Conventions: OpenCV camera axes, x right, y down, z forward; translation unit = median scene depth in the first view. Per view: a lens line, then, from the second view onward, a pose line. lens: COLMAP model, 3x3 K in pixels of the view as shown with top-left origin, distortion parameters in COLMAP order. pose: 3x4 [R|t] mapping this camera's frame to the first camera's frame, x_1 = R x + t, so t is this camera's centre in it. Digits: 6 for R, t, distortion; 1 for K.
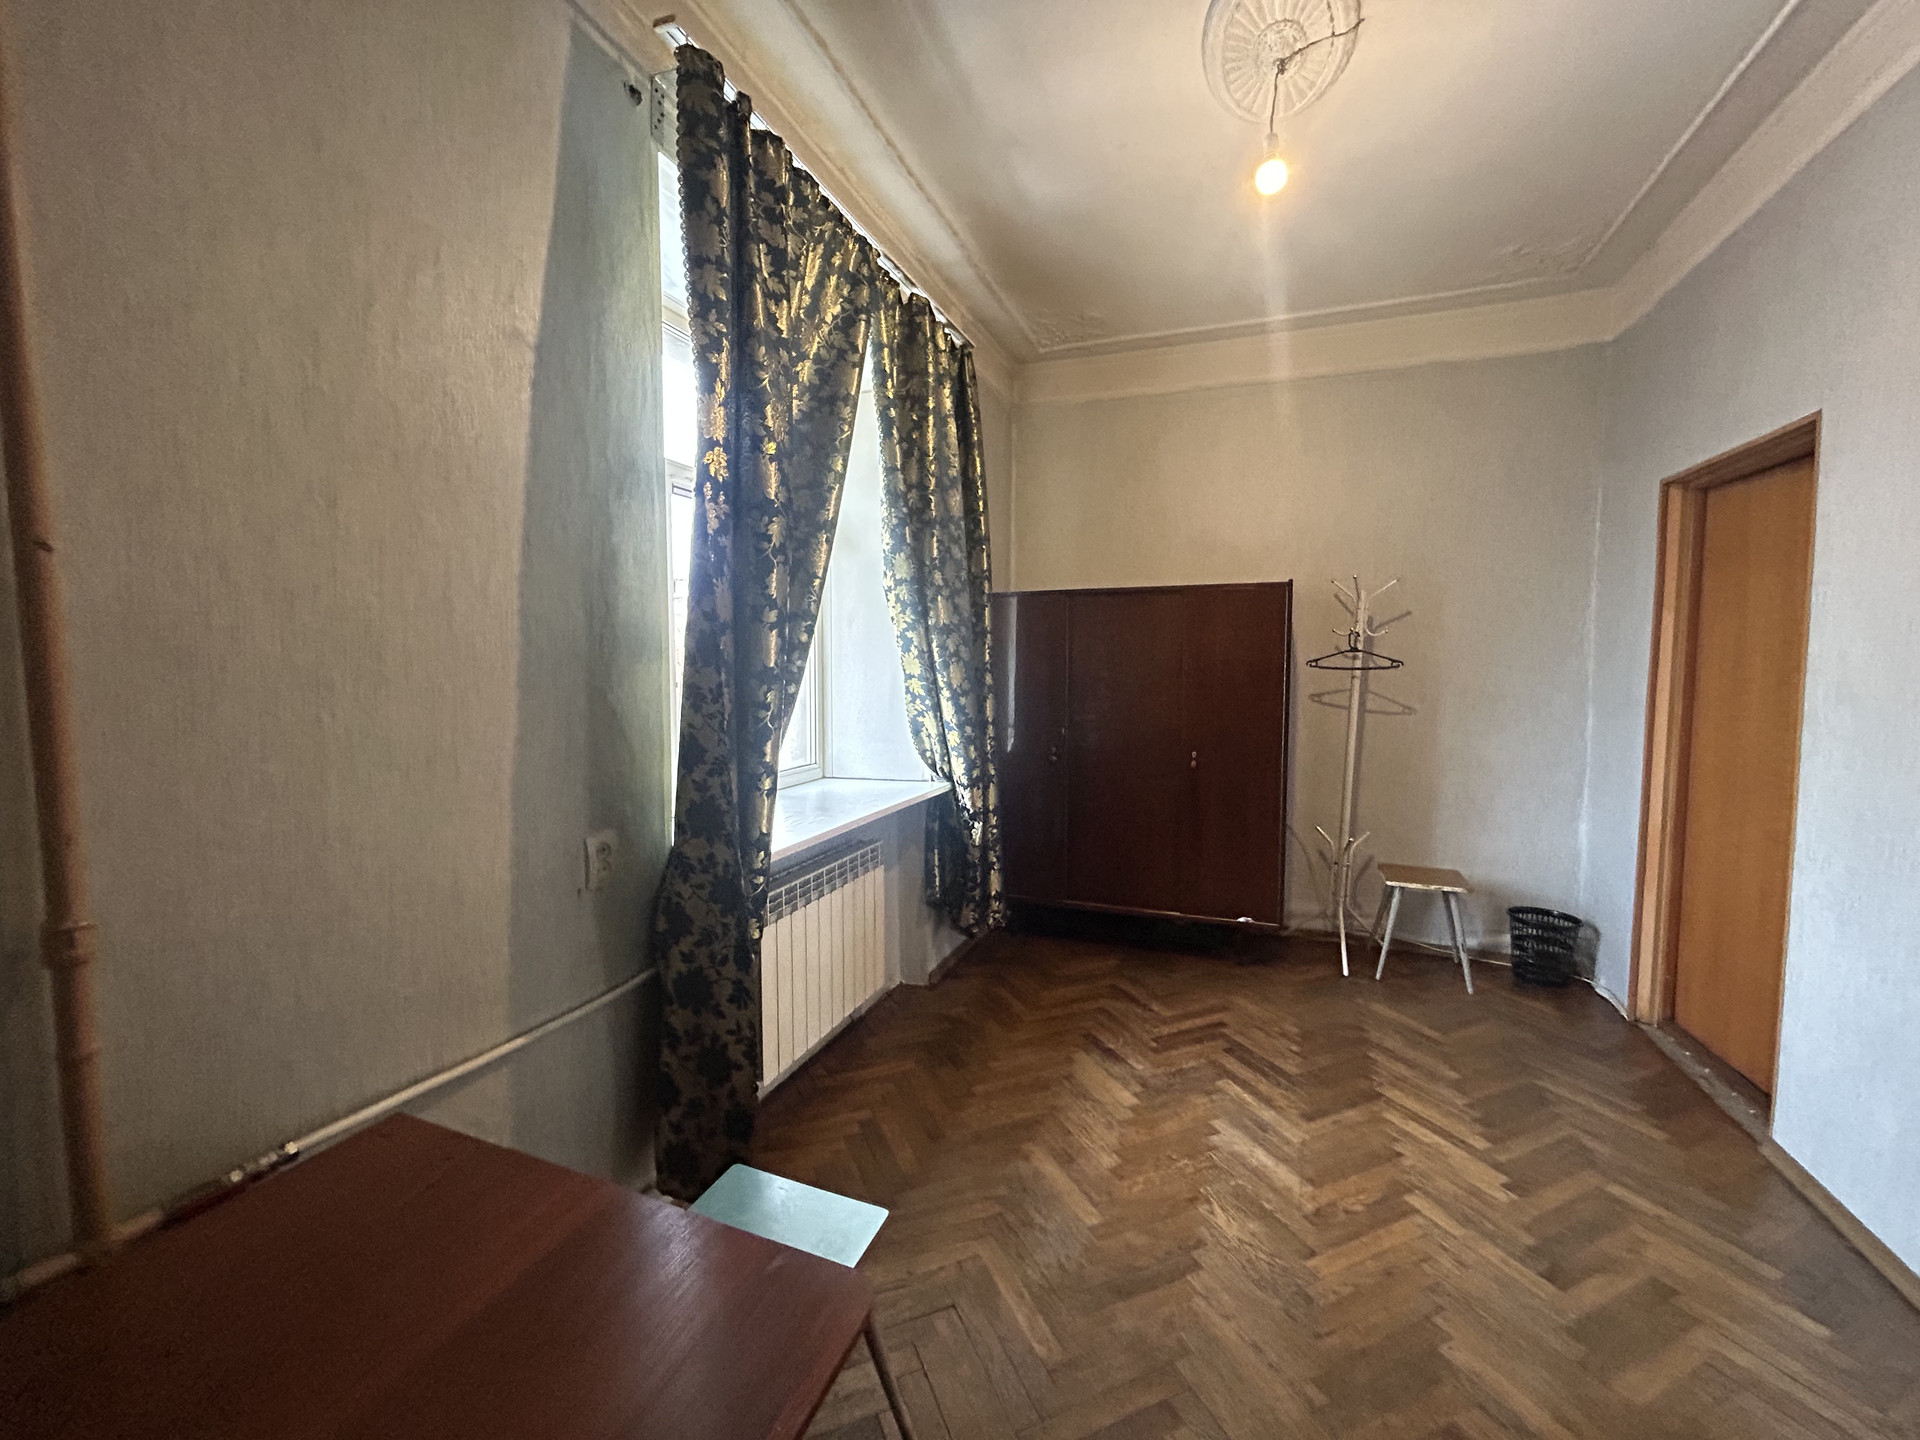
lens RADIAL K [[777.4, 0, 954.3], [0, 777.4, 720.3], [0, 0, 1]] dist [-0.002712, 0.000483]
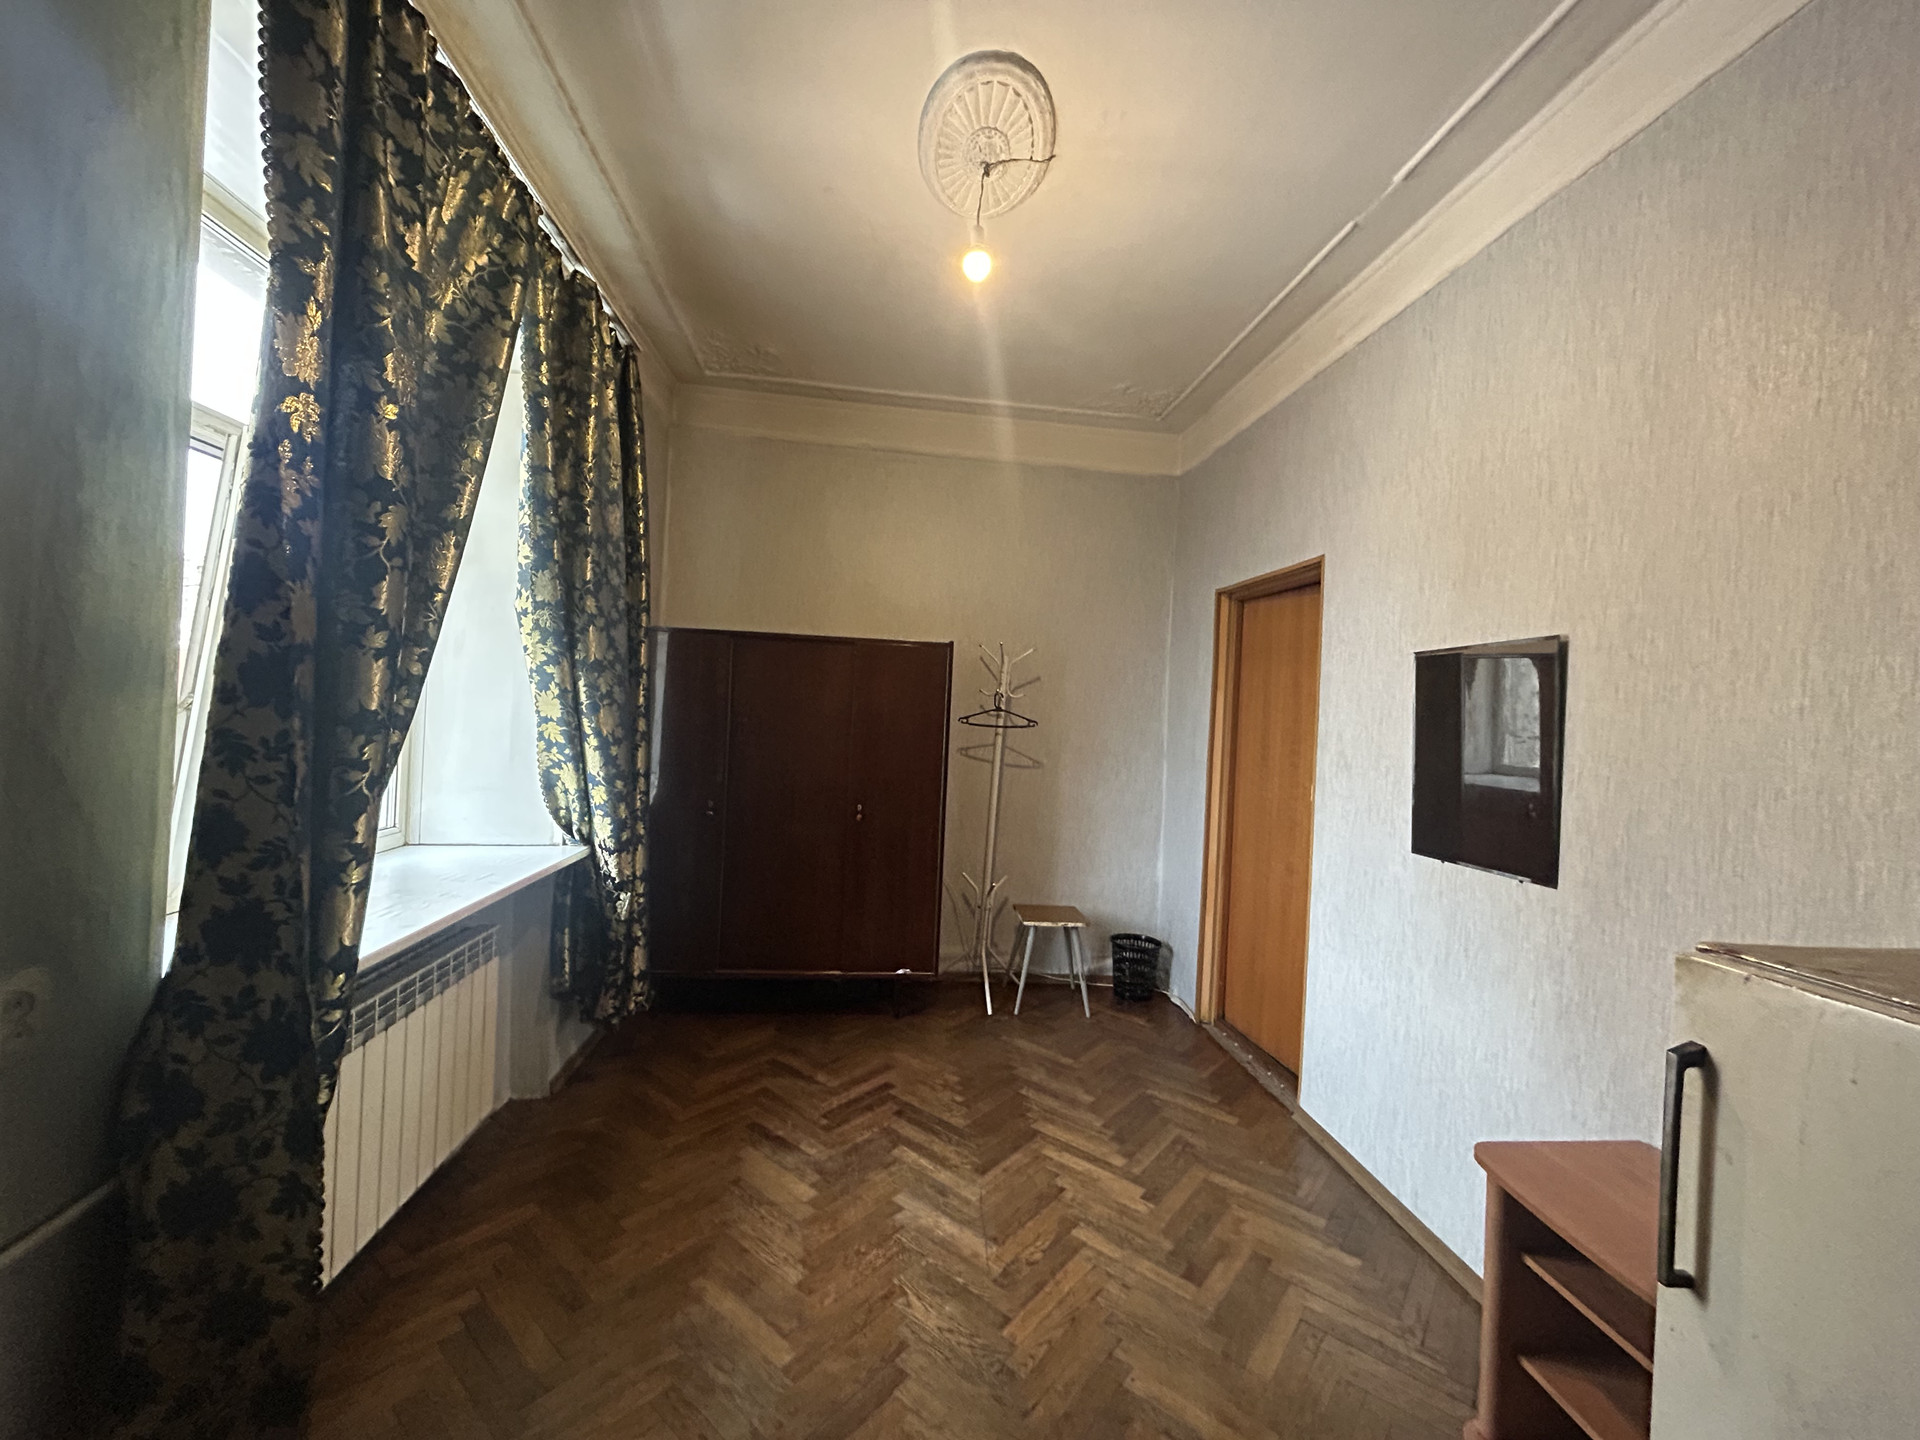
lens RADIAL K [[777.4, 0, 954.3], [0, 777.4, 720.3], [0, 0, 1]] dist [-0.002712, 0.000483]
pose [[0.885592, 0.038034, 0.462905, -0.071549], [-0.013670, 0.998344, -0.055877, -0.020701], [-0.464263, 0.043156, 0.884645, 0.093447]]
